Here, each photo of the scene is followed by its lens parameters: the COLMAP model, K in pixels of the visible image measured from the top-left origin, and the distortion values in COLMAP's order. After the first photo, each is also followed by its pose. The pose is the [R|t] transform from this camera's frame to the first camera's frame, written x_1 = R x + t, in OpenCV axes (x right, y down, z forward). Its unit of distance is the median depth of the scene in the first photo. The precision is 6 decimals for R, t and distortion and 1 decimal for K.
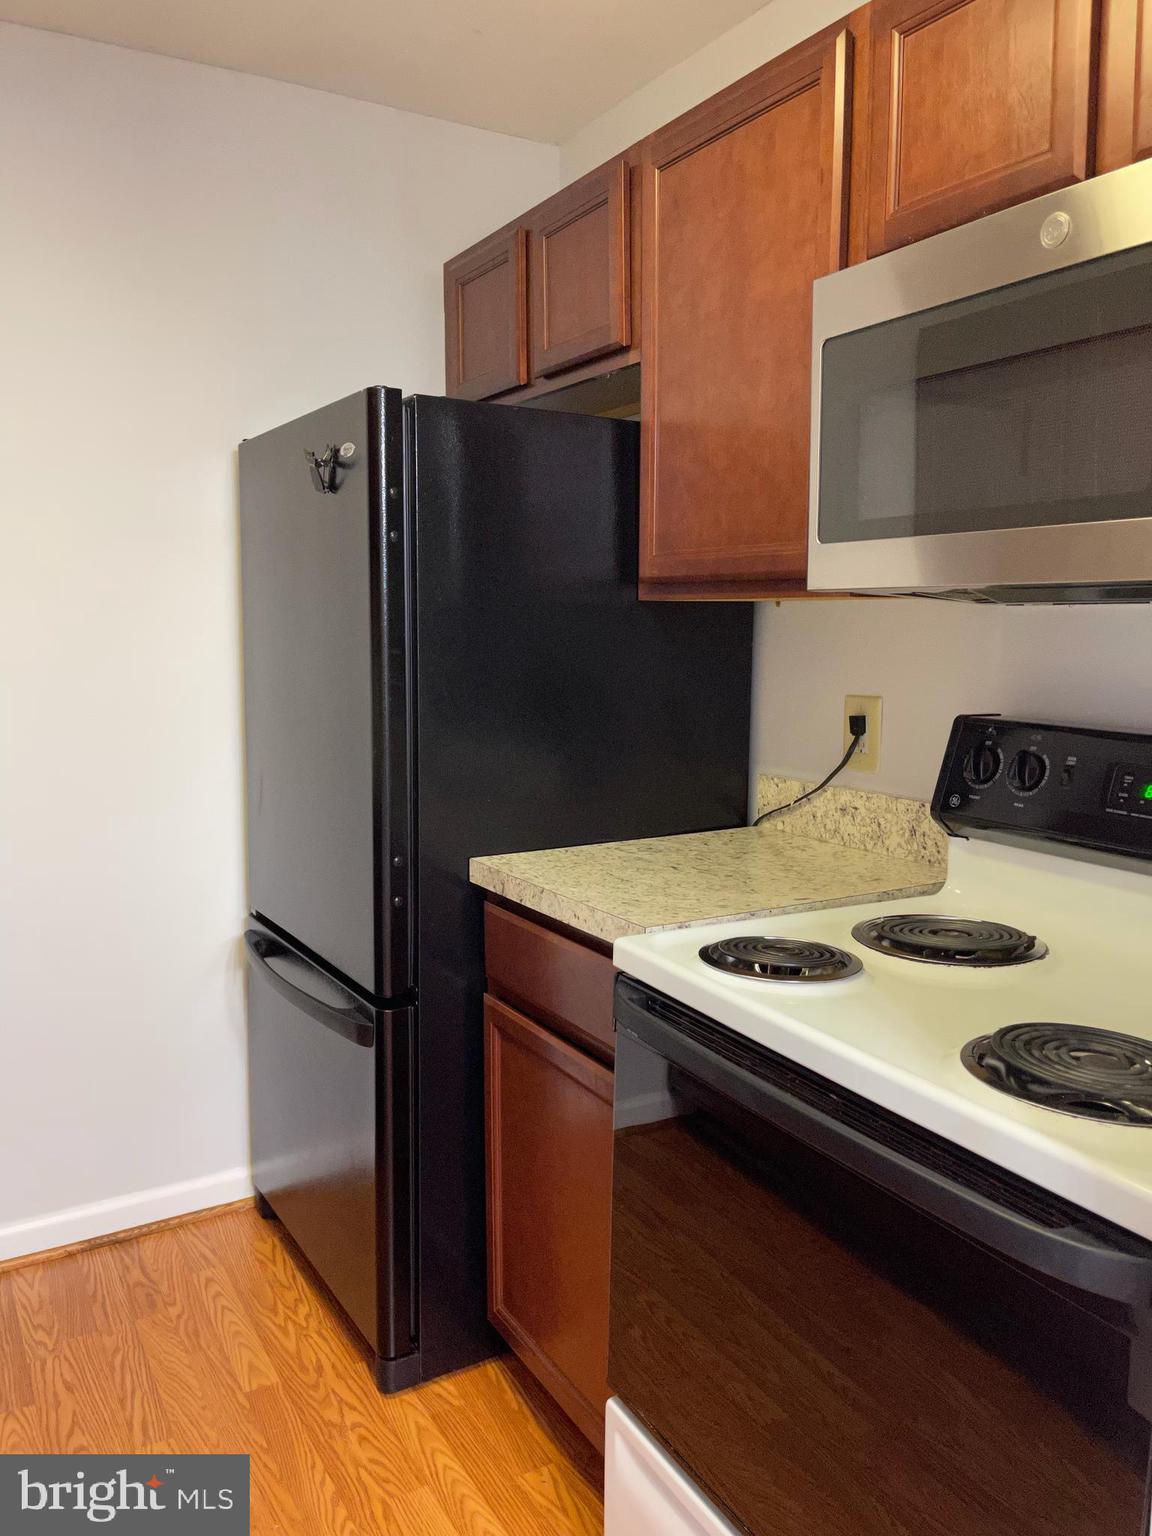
lens RADIAL K [[1153.0, 0, 573.7], [0, 1153.0, 765.3], [0, 0, 1]] dist [0.084930, -0.130344]
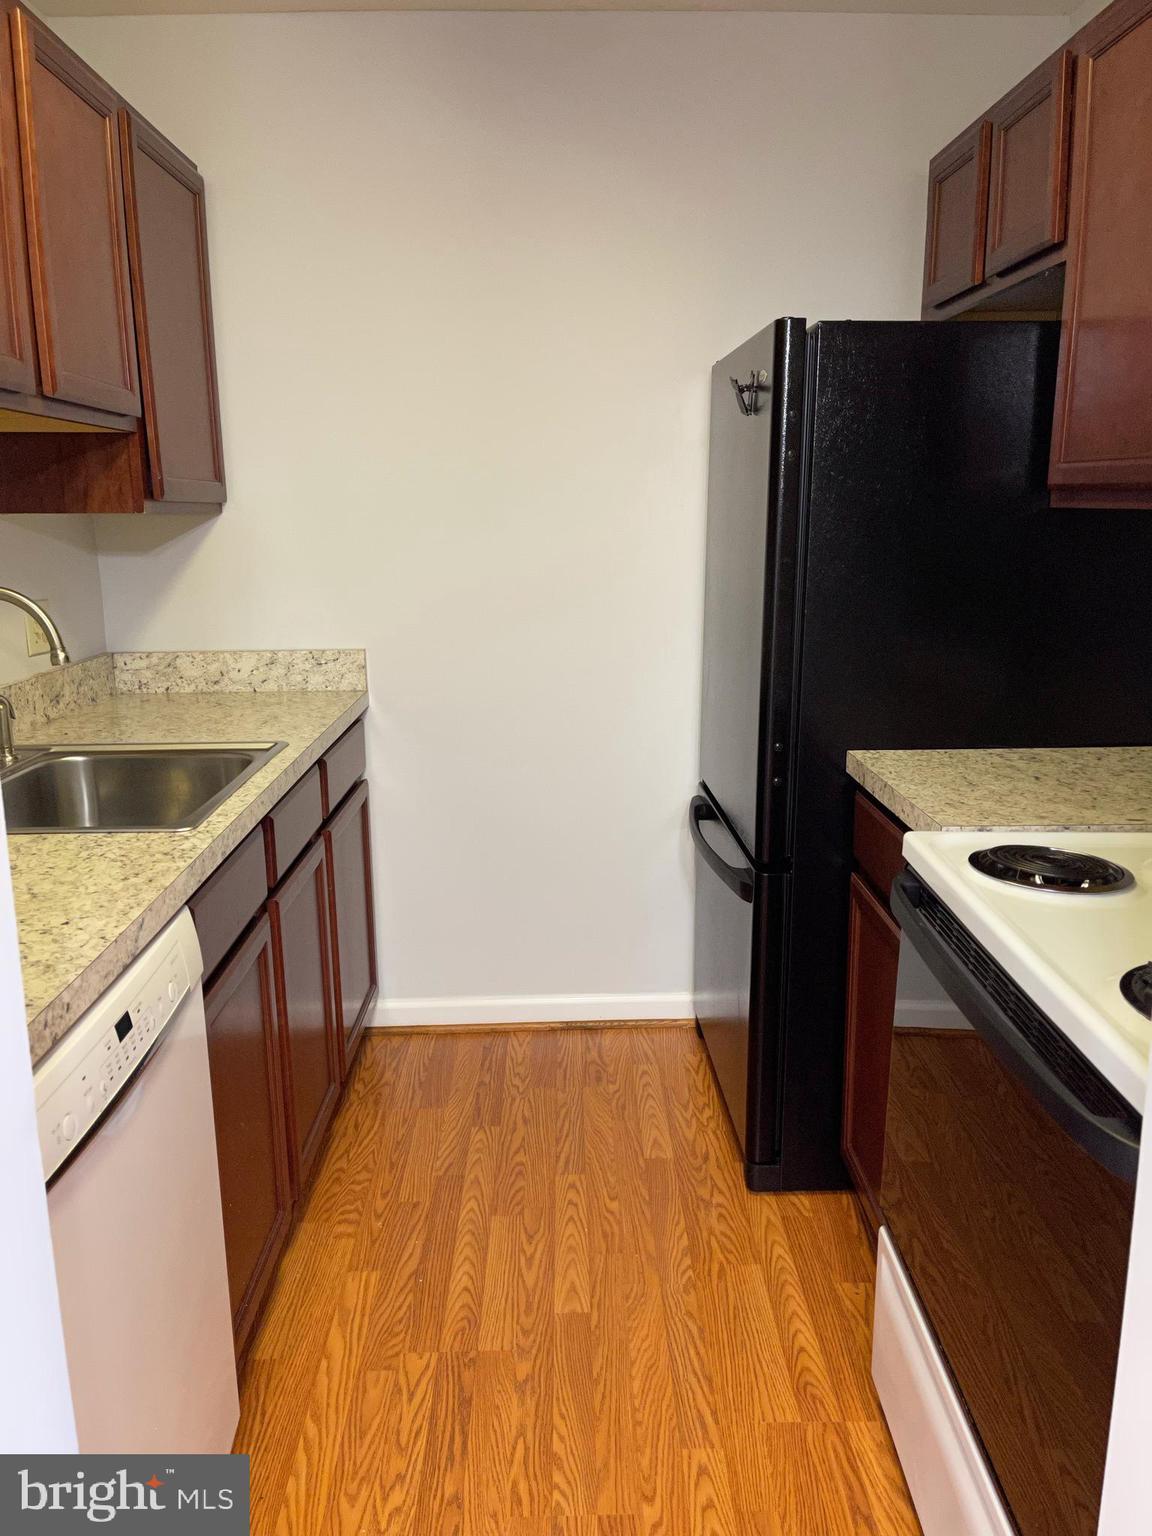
lens RADIAL K [[1156.8, 0, 572.4], [0, 1156.8, 773.1], [0, 0, 1]] dist [0.073572, -0.098992]
pose [[0.872756, 0.104163, -0.476915, 0.200832], [-0.053016, 0.991416, 0.119516, -0.015597], [0.485270, -0.079025, 0.870786, -0.088395]]
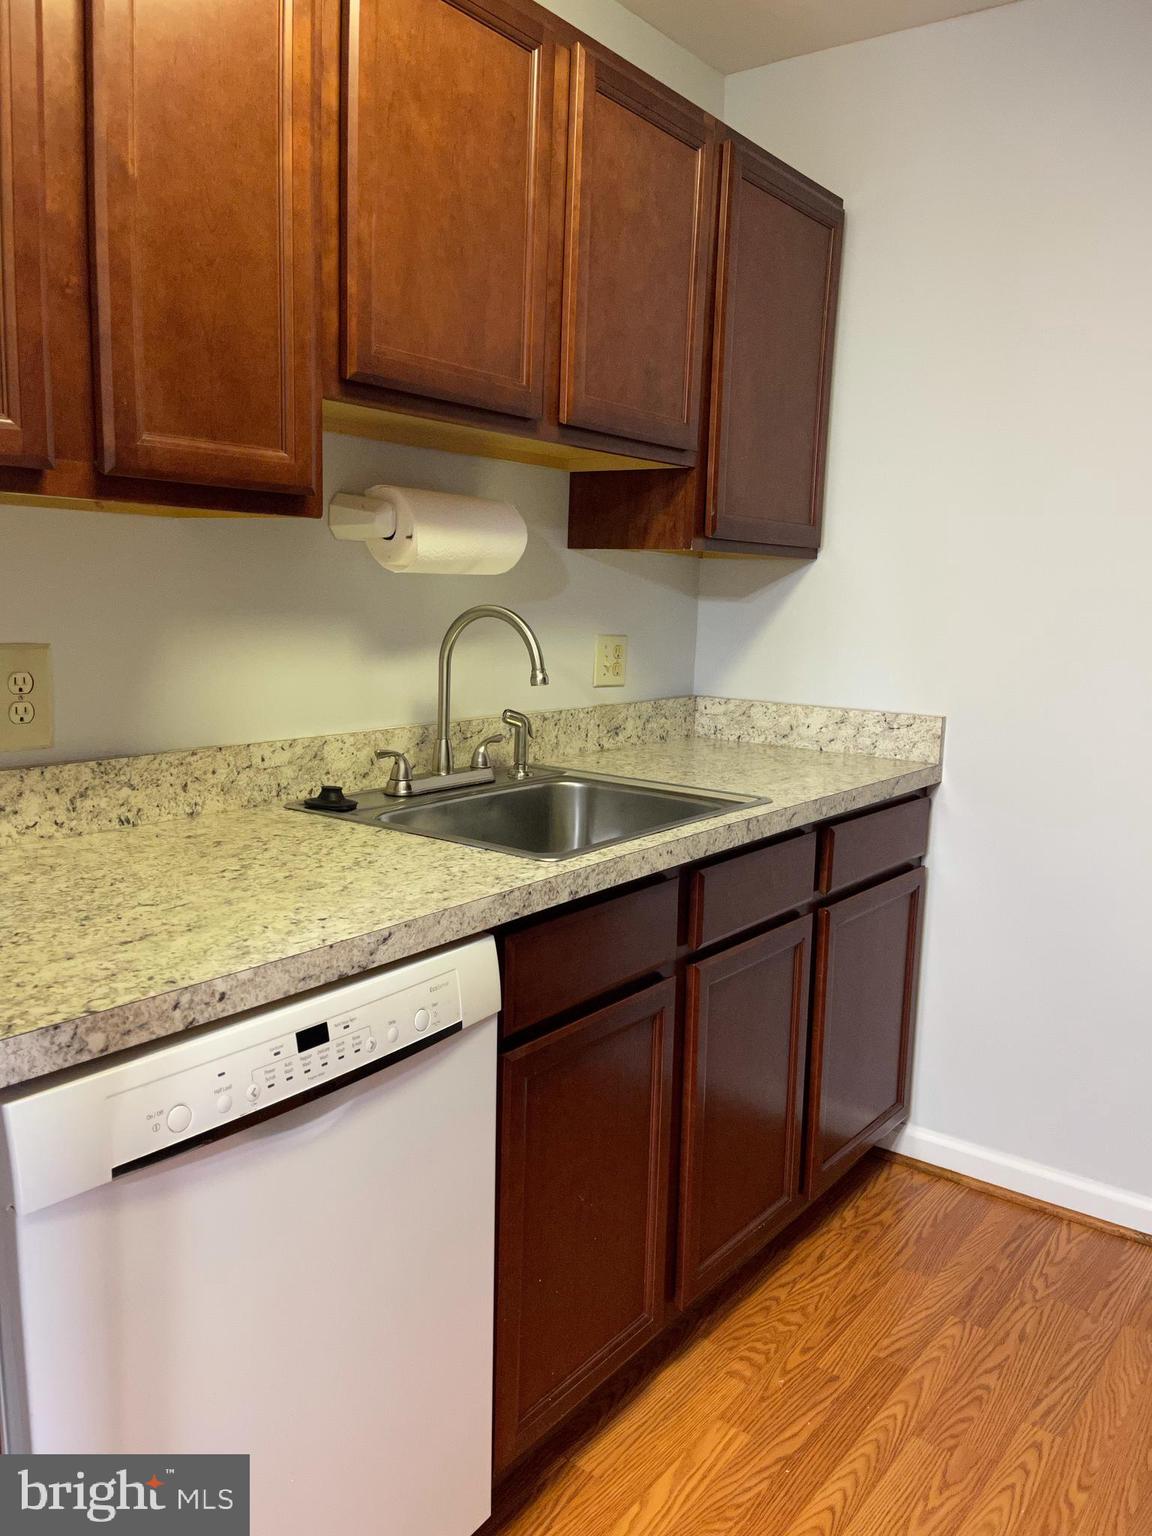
lens RADIAL K [[1156.8, 0, 572.4], [0, 1156.8, 773.1], [0, 0, 1]] dist [0.073572, -0.098992]
pose [[0.383656, 0.163470, -0.908892, 0.266206], [-0.143091, 0.982844, 0.116371, -0.011354], [0.912323, 0.085408, 0.400465, 0.193685]]
